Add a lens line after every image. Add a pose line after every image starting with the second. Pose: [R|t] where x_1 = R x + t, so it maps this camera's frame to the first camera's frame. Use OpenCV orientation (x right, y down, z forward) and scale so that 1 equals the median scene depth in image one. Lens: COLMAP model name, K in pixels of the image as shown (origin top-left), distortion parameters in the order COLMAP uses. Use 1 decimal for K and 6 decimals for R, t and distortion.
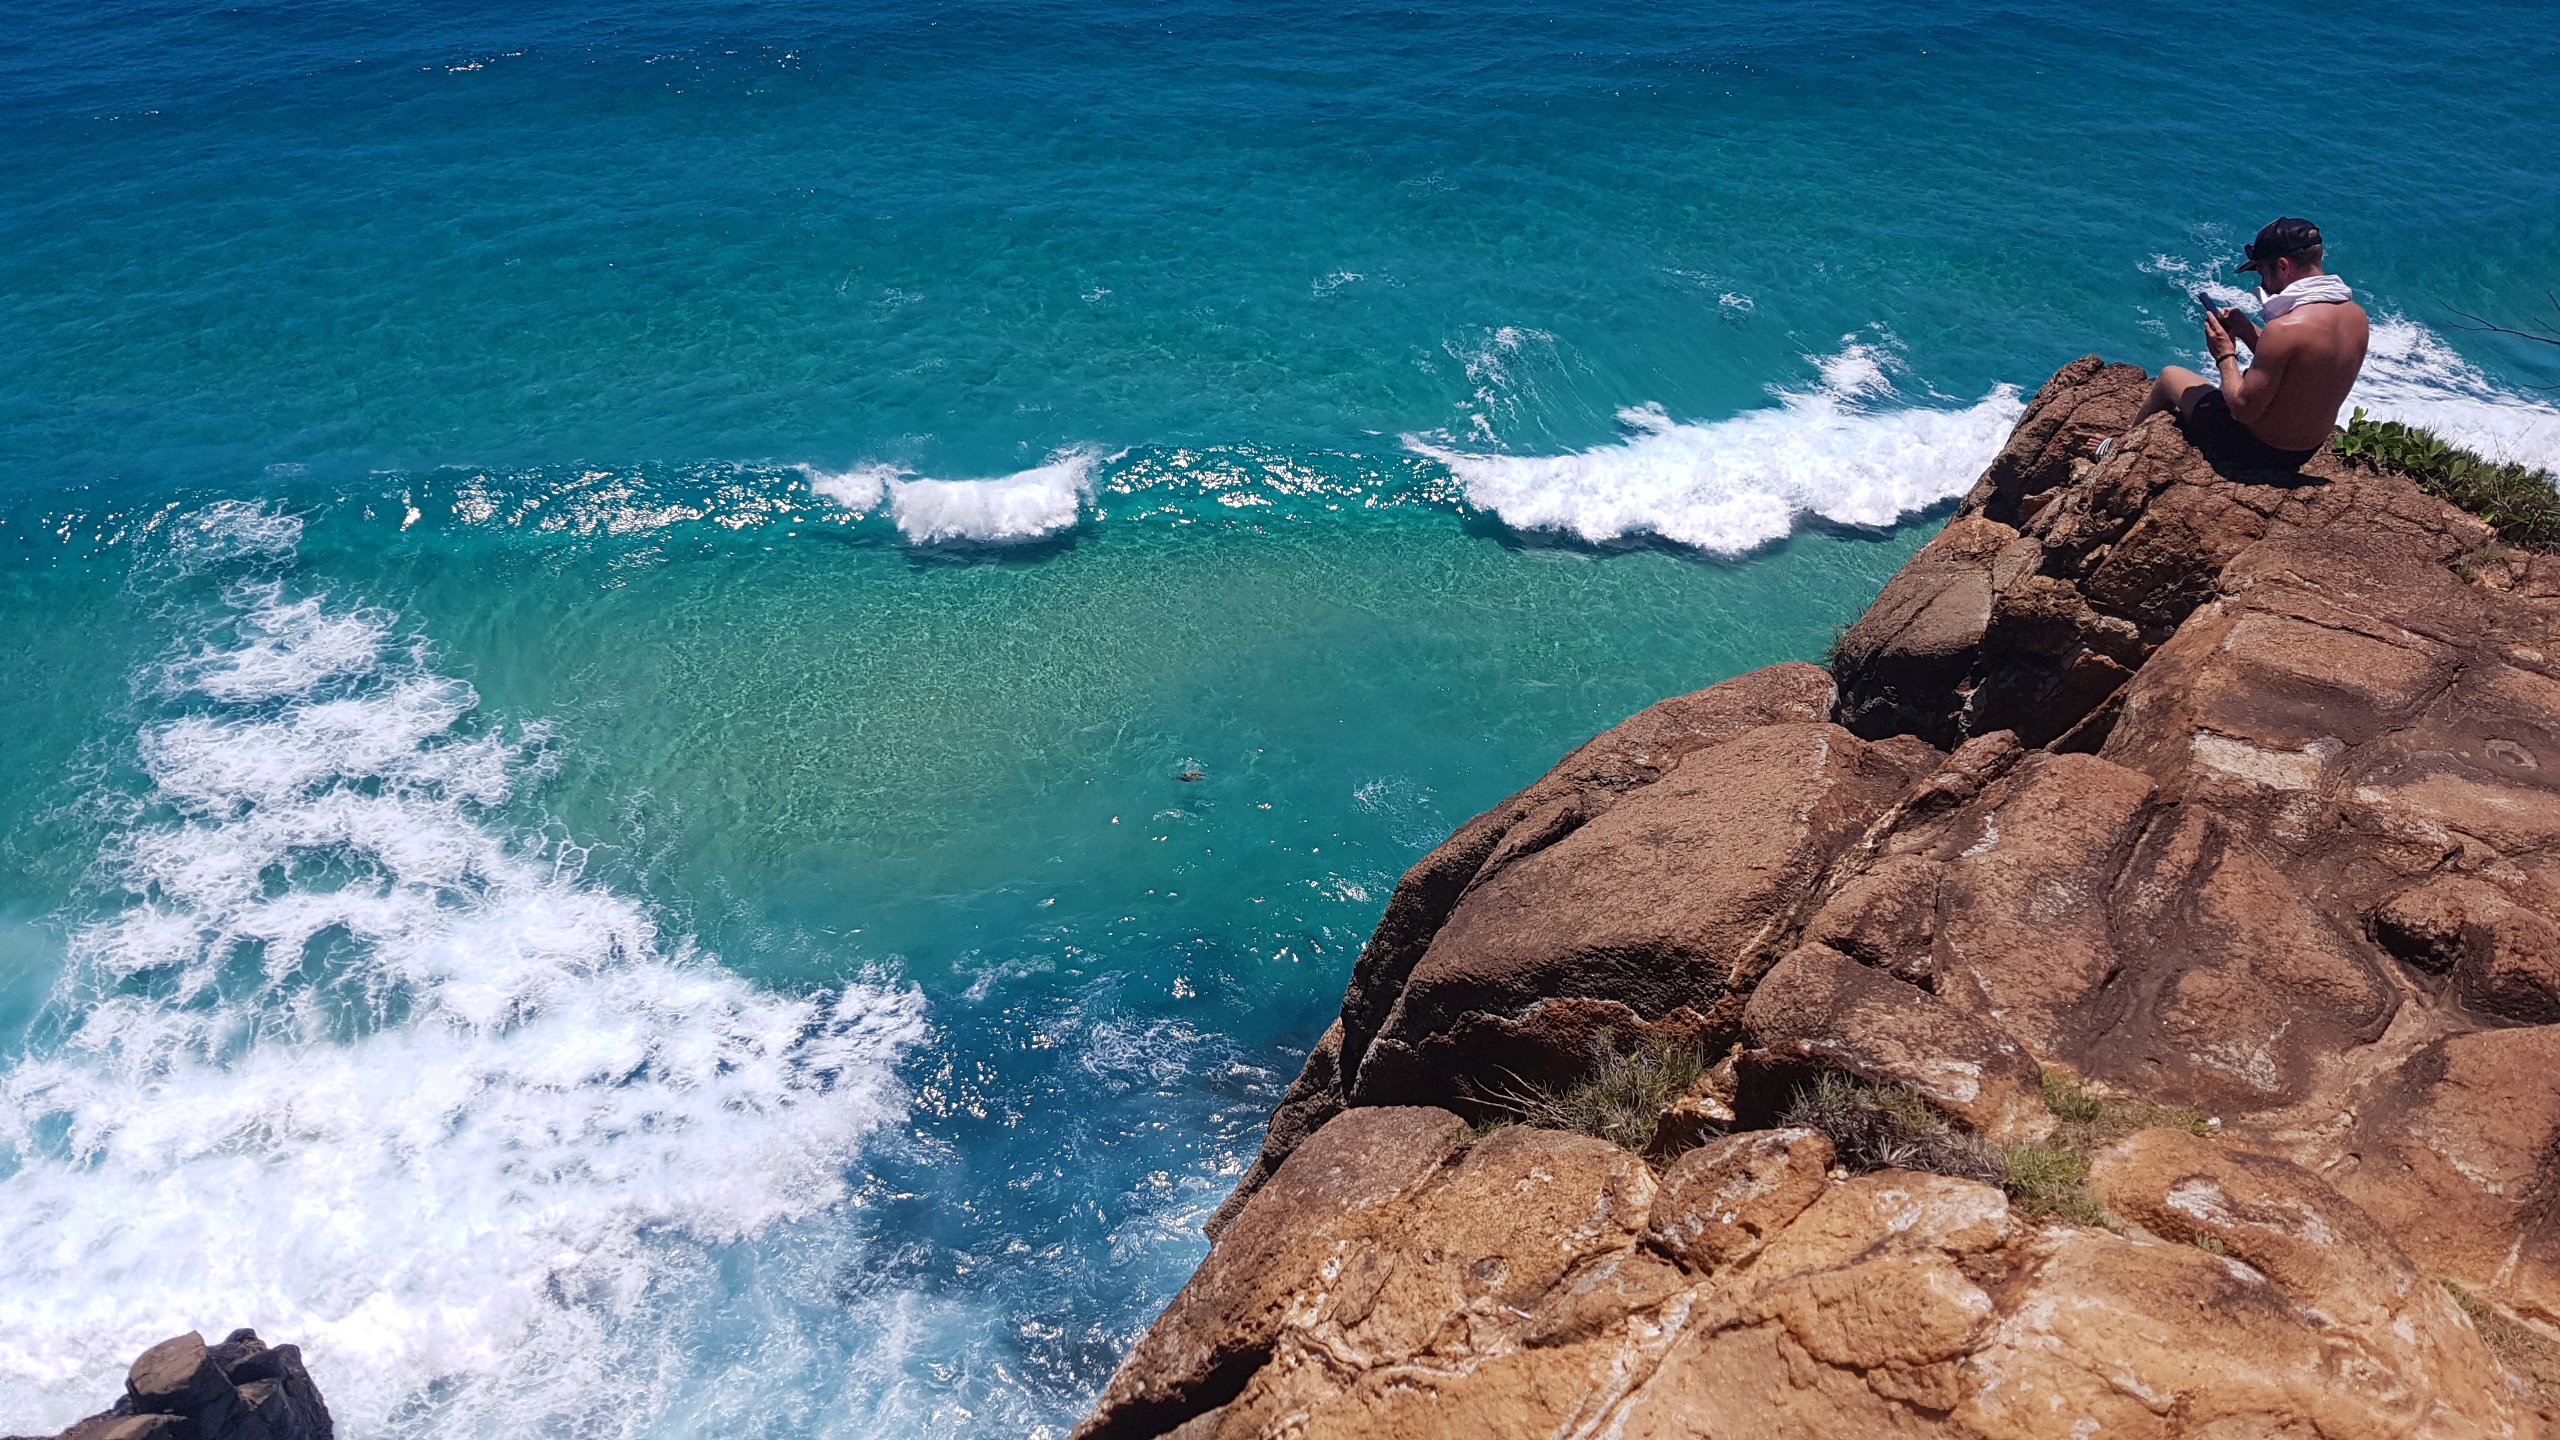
lens RADIAL K [[1972.5, 0, 1278.2], [0, 1972.5, 720.3], [0, 0, 1]] dist [-0.033628, -0.006010]
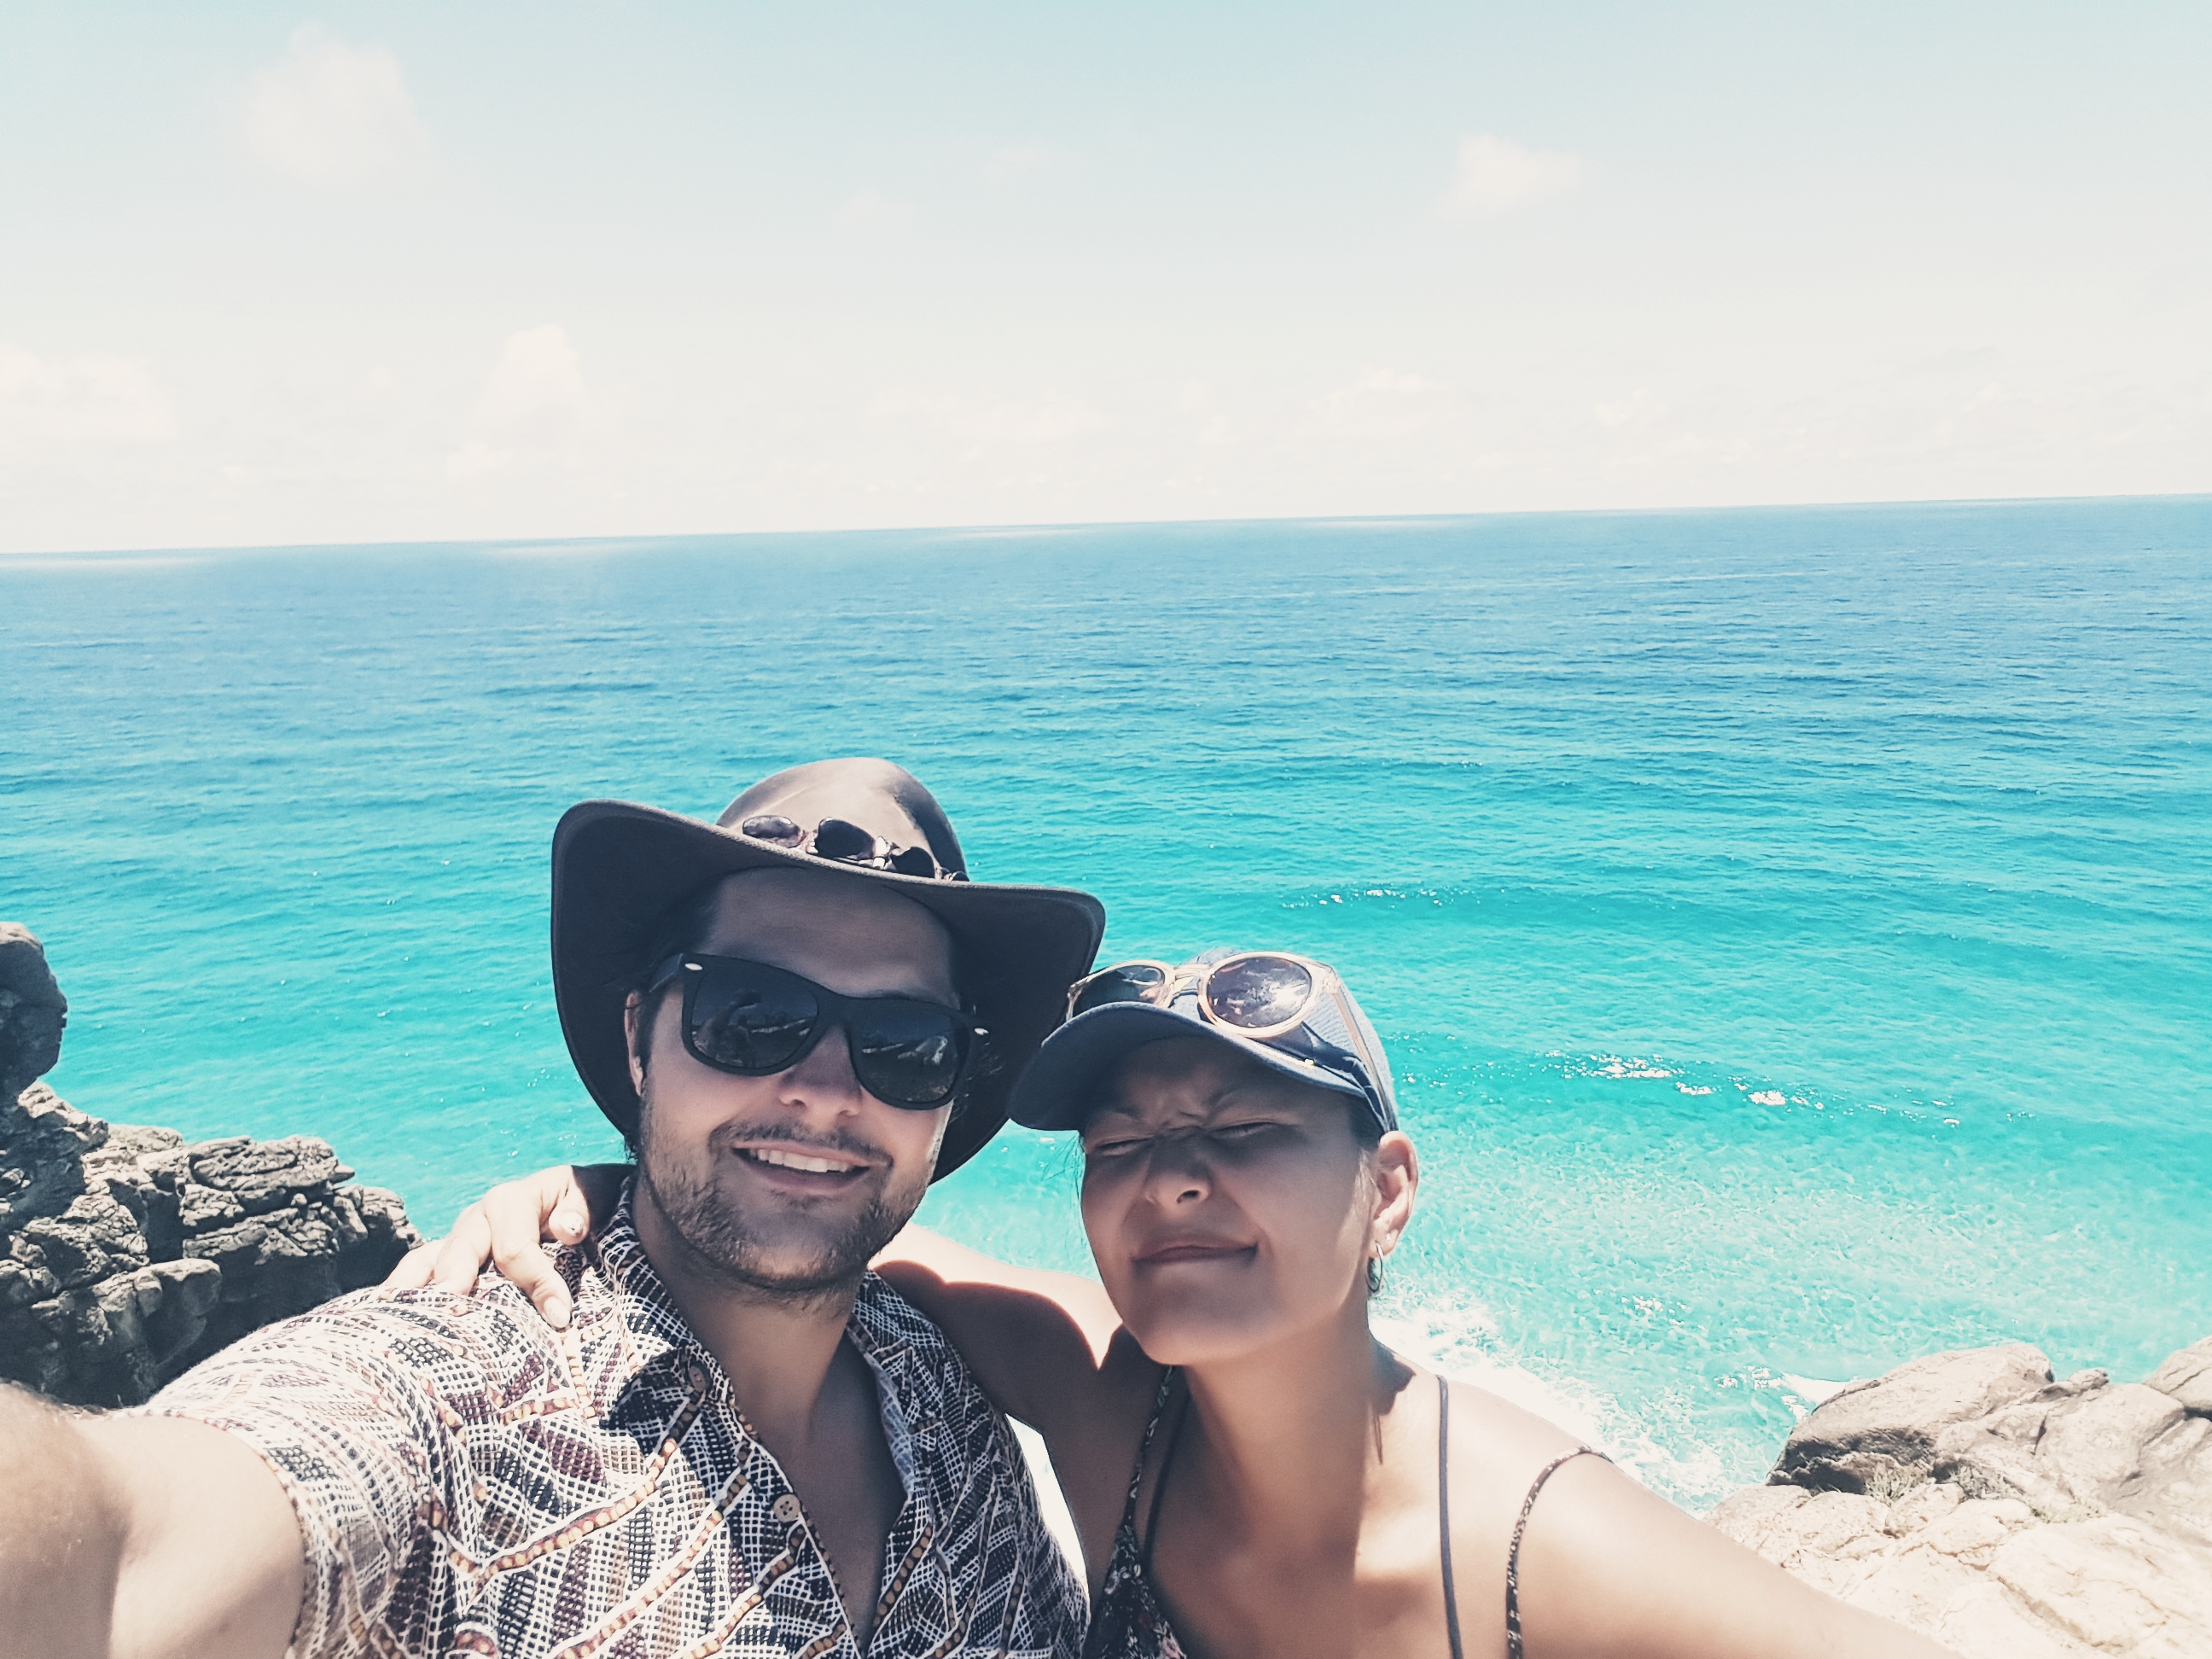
lens RADIAL K [[1353.7, 0, 1104.5], [0, 1353.7, 828.1], [0, 0, 1]] dist [-0.000552, -0.000533]
pose [[0.898658, 0.038809, -0.436929, 0.017148], [-0.204273, 0.918506, -0.338556, 0.196282], [0.388183, 0.393499, 0.833350, -0.935720]]
